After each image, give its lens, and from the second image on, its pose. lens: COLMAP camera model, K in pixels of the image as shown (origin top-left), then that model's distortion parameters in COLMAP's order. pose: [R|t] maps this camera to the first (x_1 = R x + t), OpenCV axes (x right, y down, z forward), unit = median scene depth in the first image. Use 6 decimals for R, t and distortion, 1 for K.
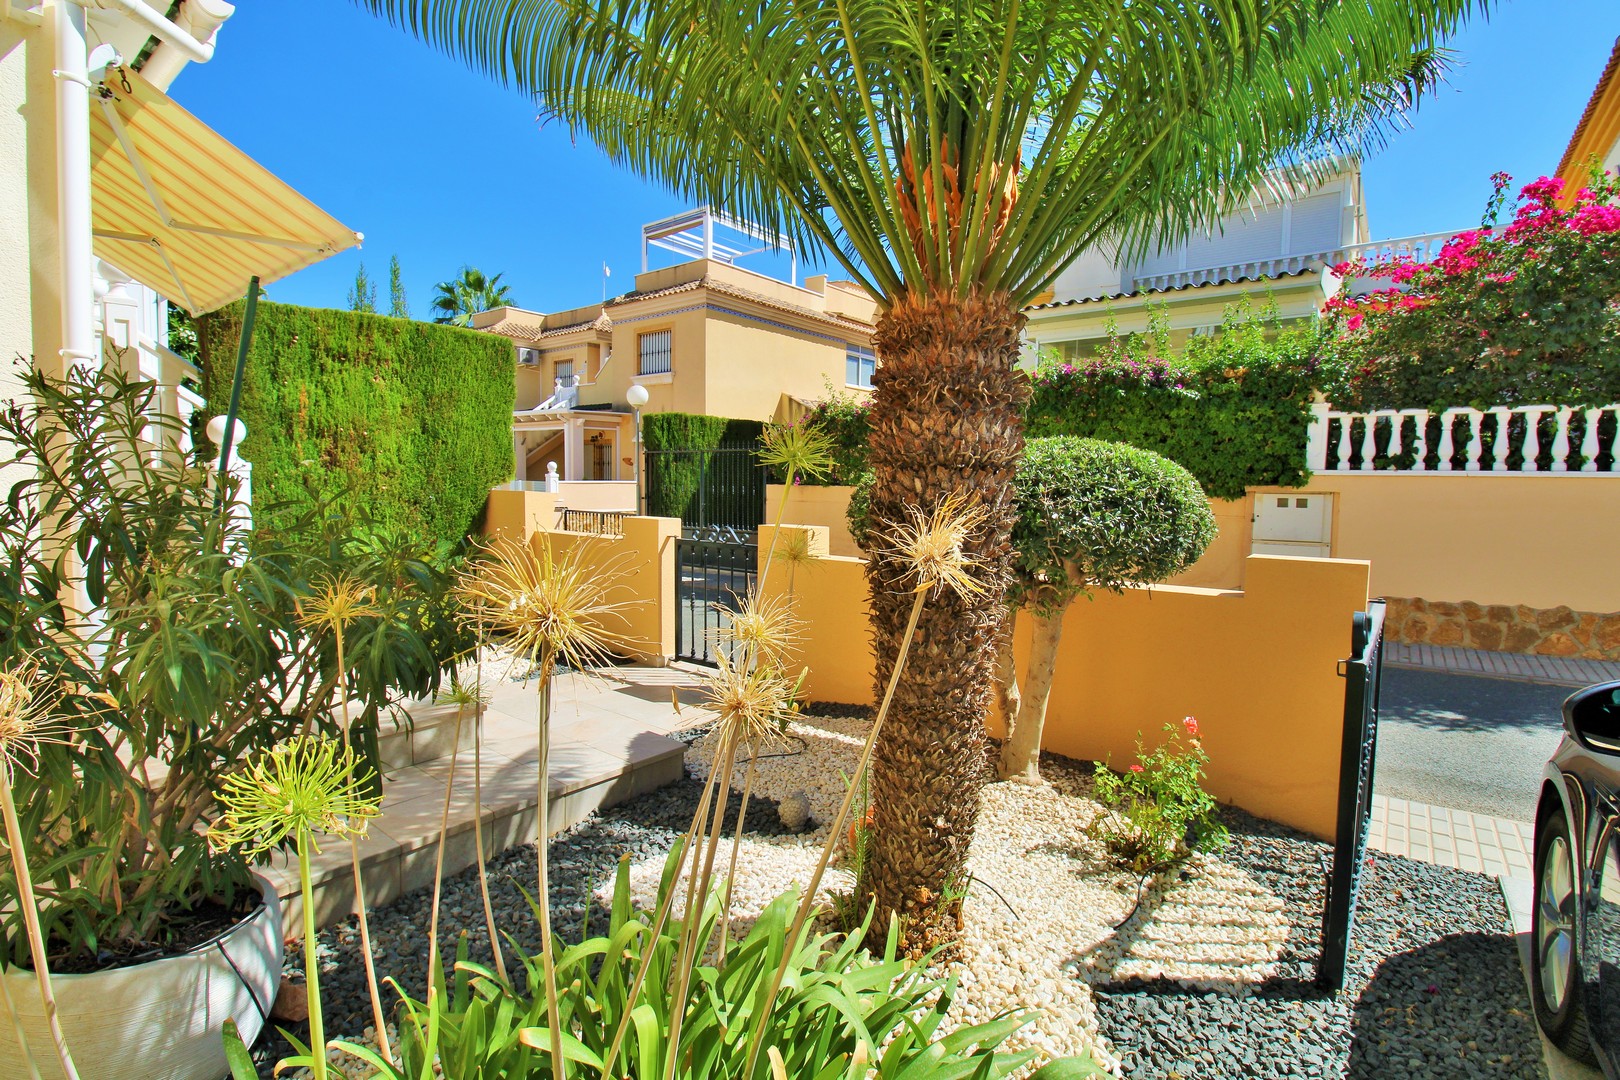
lens RADIAL K [[754.3, 0, 809.6], [0, 754.3, 537.8], [0, 0, 1]] dist [-0.010490, -0.006073]
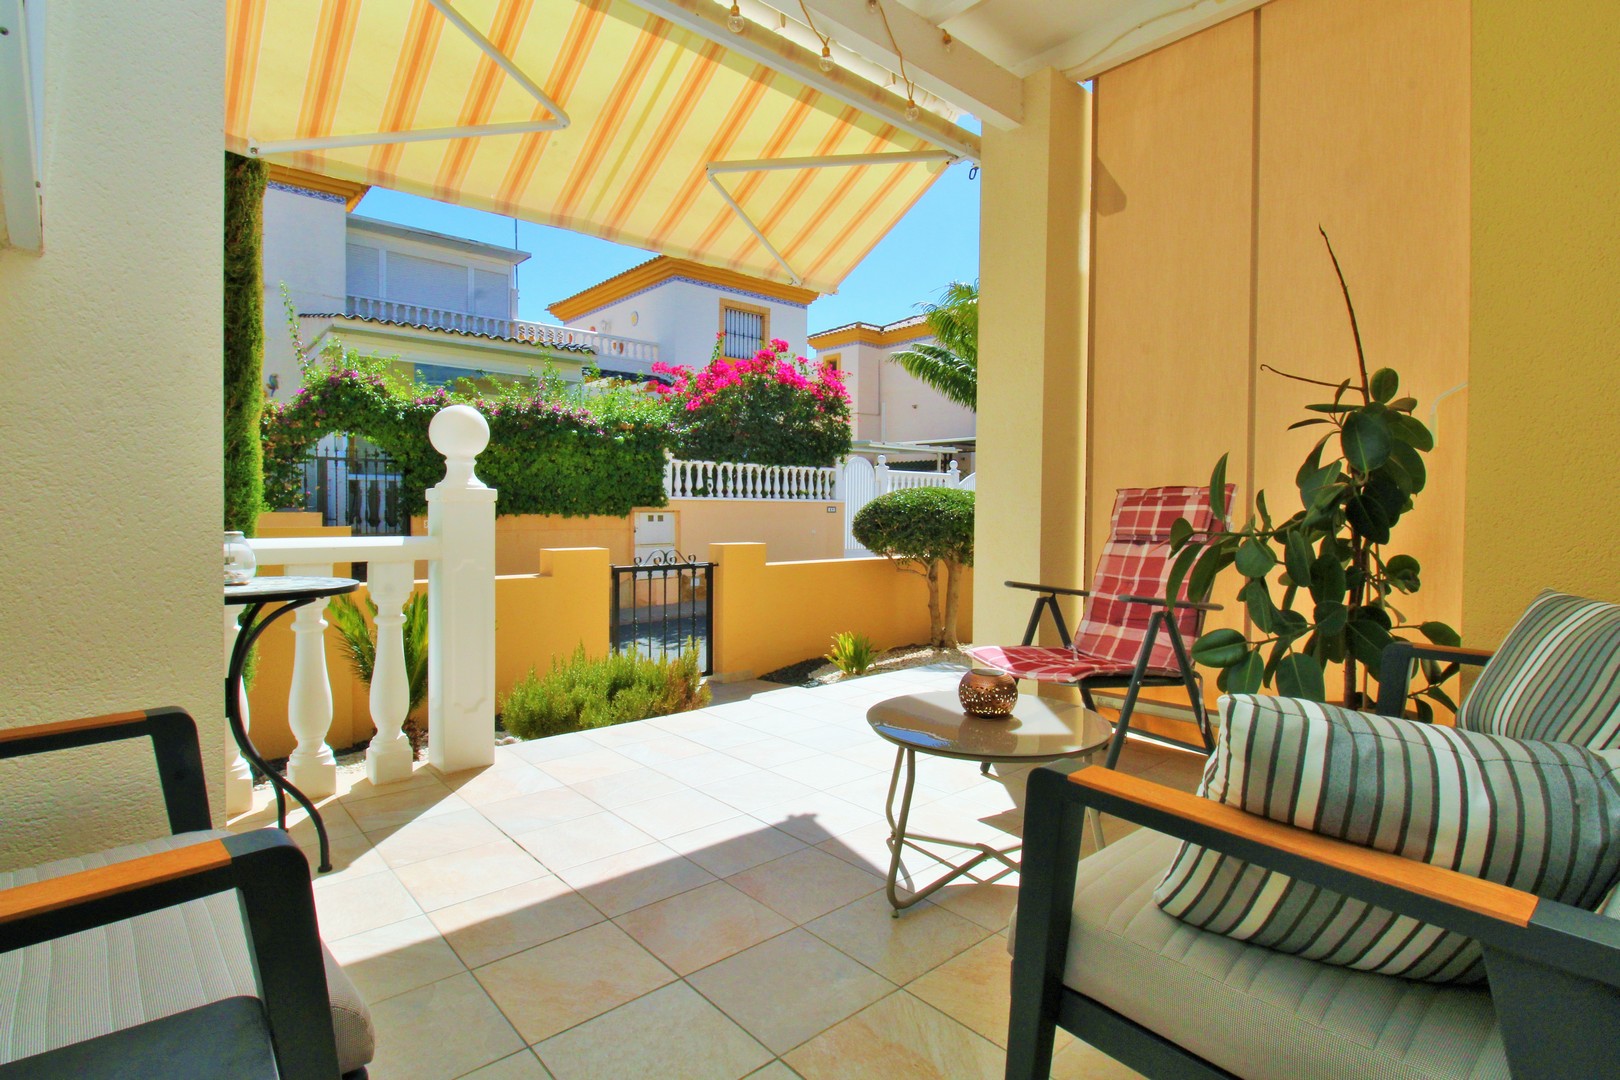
lens RADIAL K [[754.3, 0, 809.9], [0, 754.3, 534.1], [0, 0, 1]] dist [-0.010490, -0.006073]
pose [[0.166039, -0.041373, 0.985251, -0.831882], [0.076425, 0.996654, 0.028973, -0.036849], [-0.983153, 0.070487, 0.168646, 0.471378]]
